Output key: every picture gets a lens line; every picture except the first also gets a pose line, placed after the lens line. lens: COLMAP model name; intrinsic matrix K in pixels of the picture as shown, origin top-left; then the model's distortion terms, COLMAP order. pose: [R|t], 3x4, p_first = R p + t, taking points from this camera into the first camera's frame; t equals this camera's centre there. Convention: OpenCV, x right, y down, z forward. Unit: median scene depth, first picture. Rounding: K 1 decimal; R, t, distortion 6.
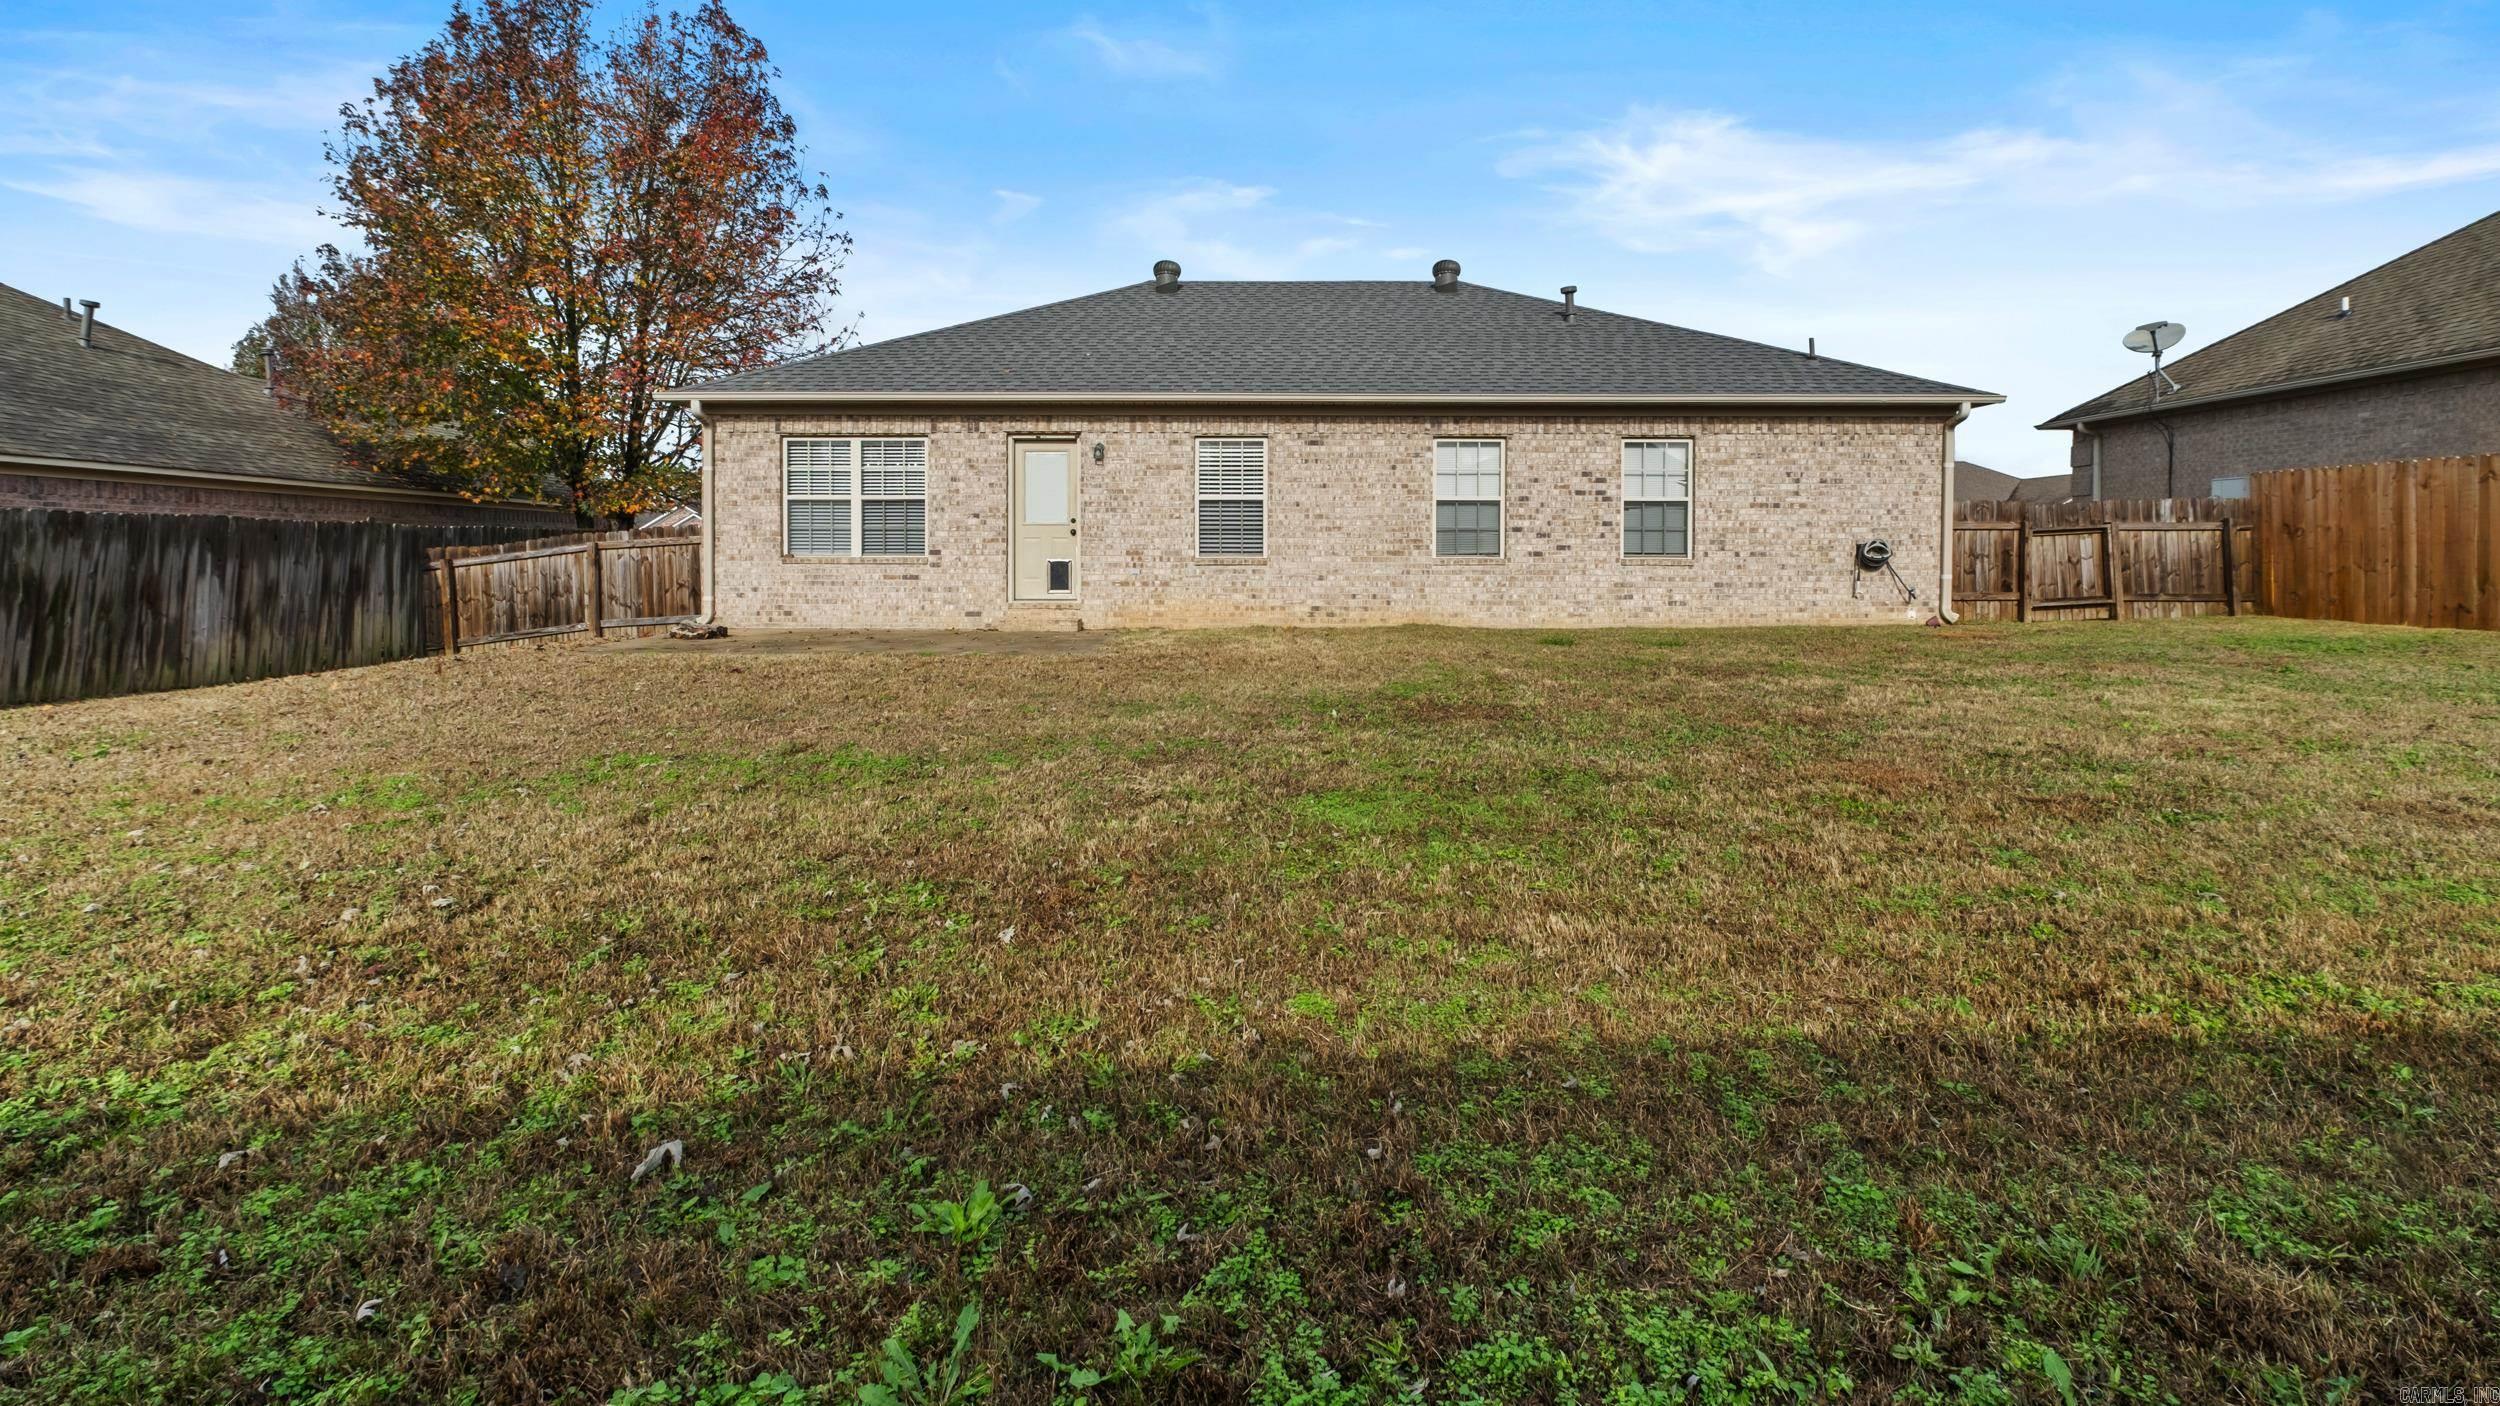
lens RADIAL K [[1083.7, 0, 1270.1], [0, 1083.7, 568.1], [0, 0, 1]] dist [-0.005082, 0.000226]
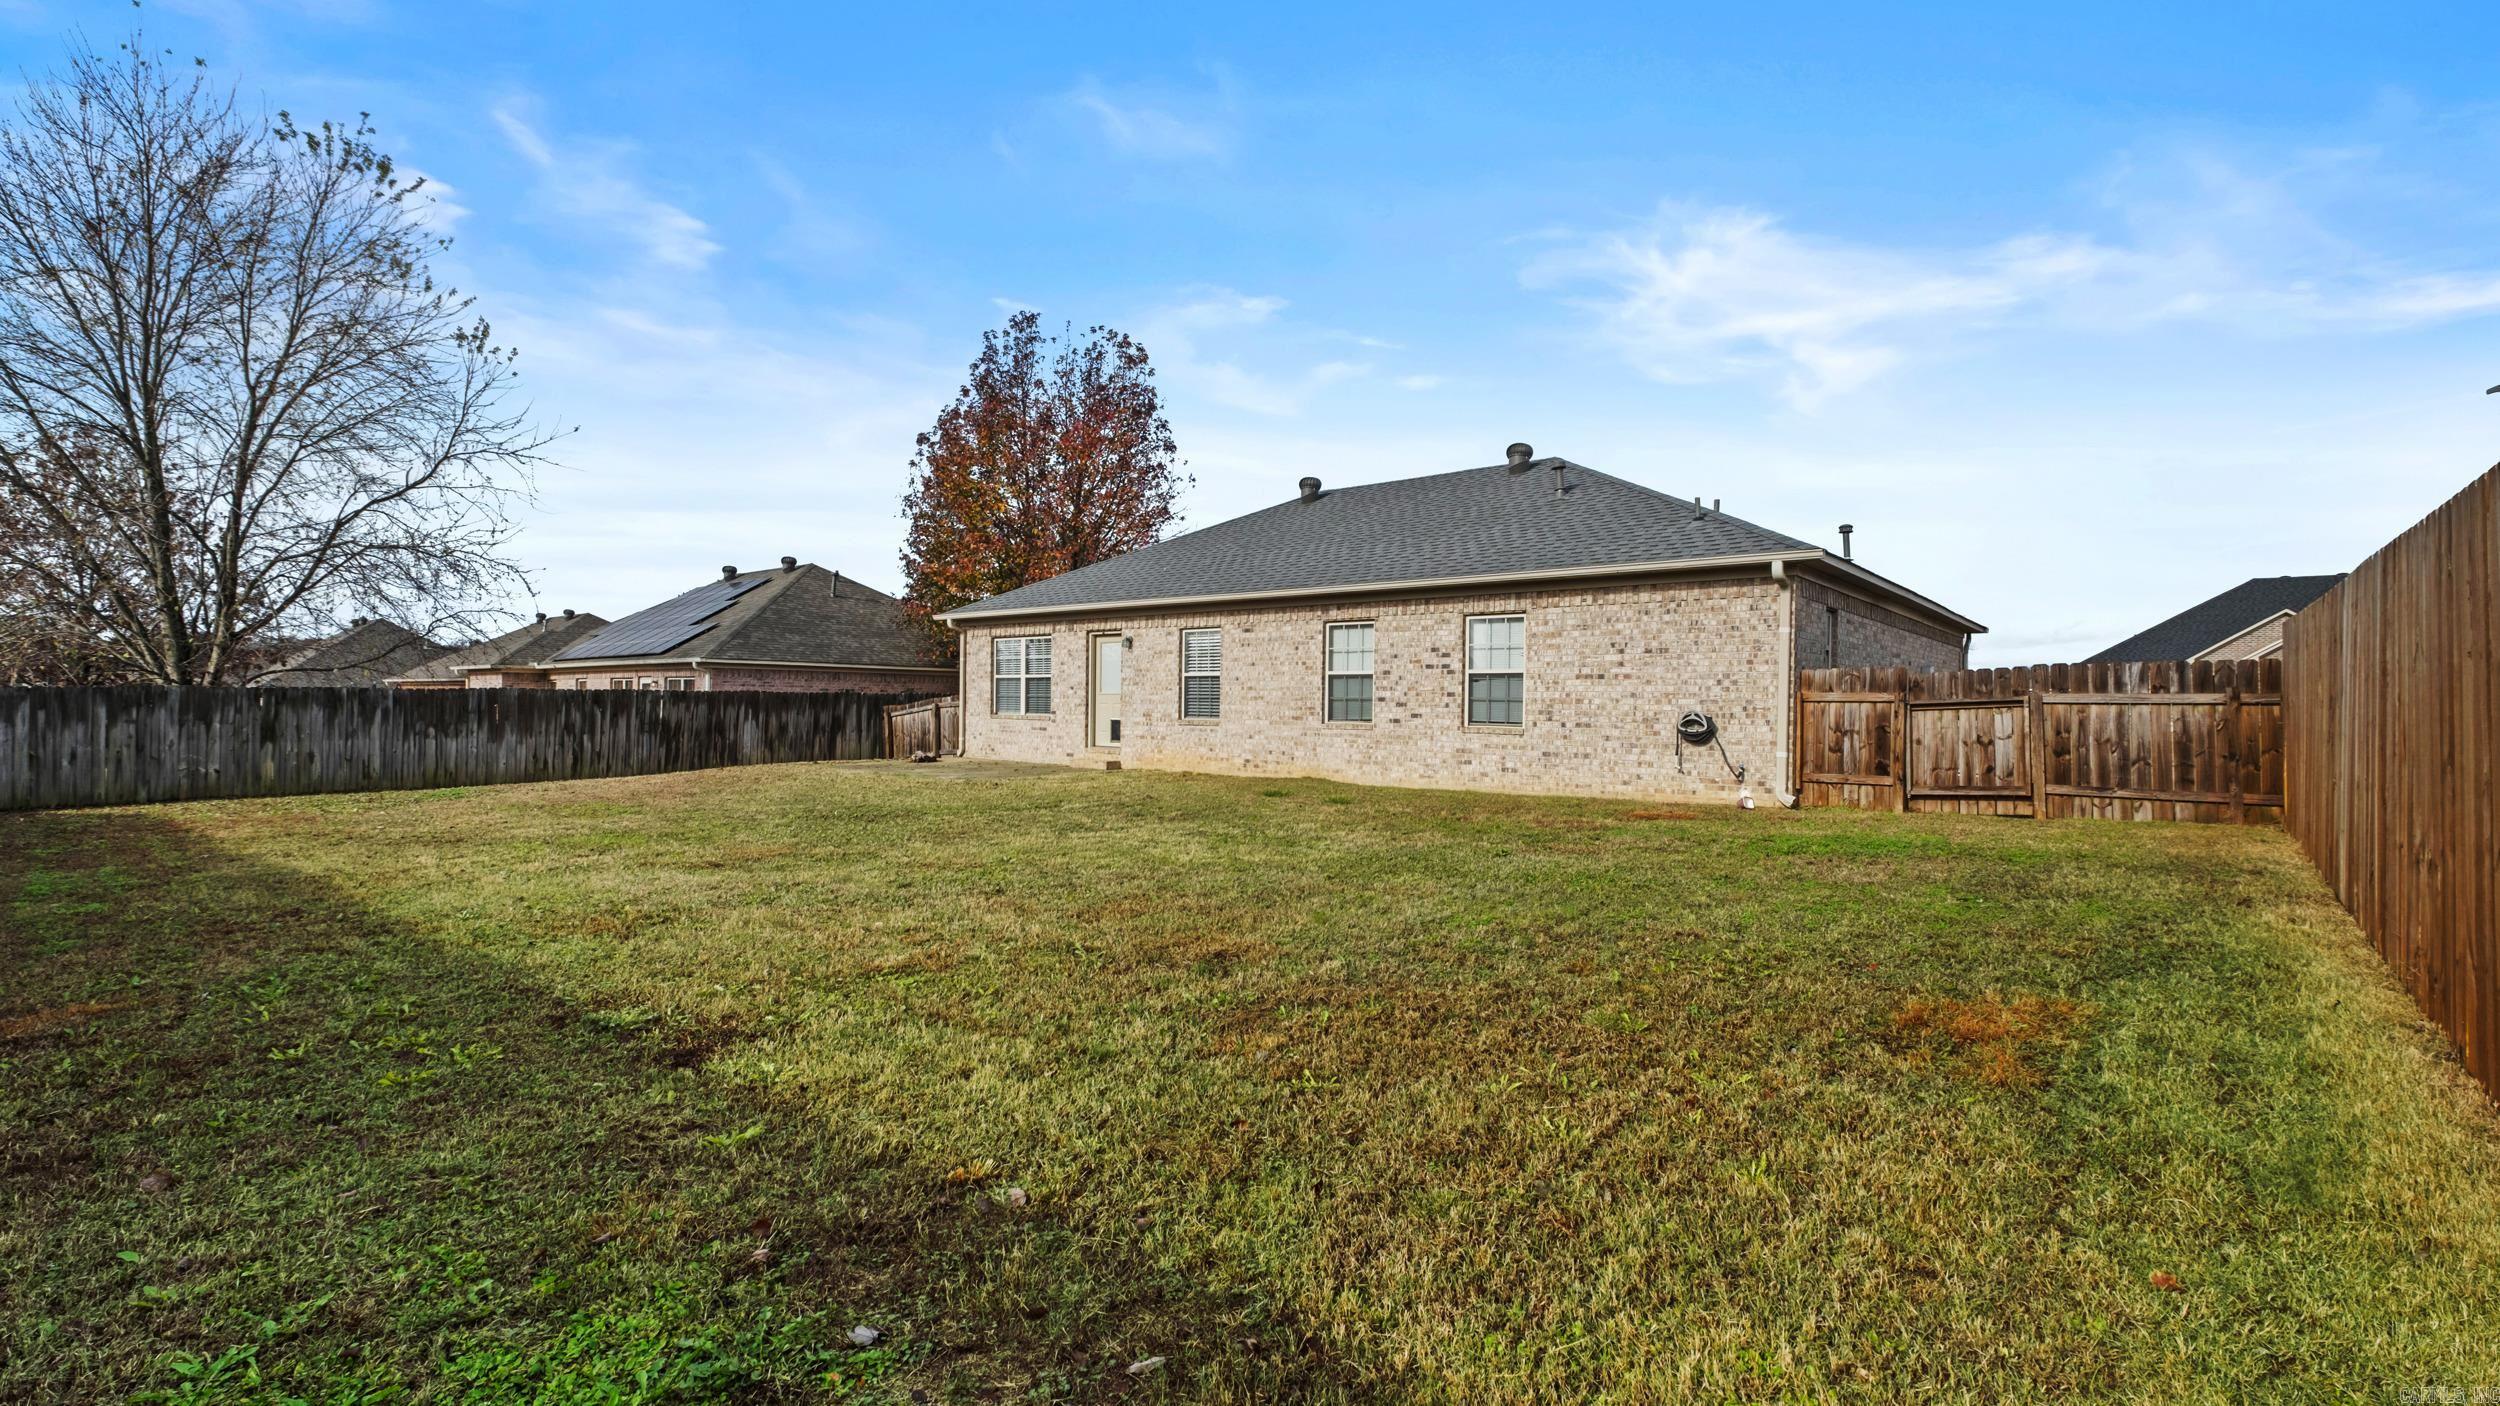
lens RADIAL K [[1083.7, 0, 1260.1], [0, 1083.7, 699.9], [0, 0, 1]] dist [-0.005082, 0.000226]
pose [[0.770527, 0.004930, -0.637389, 0.859871], [-0.019714, 0.999676, -0.016100, -0.014075], [0.637103, 0.024971, 0.770374, 0.034388]]
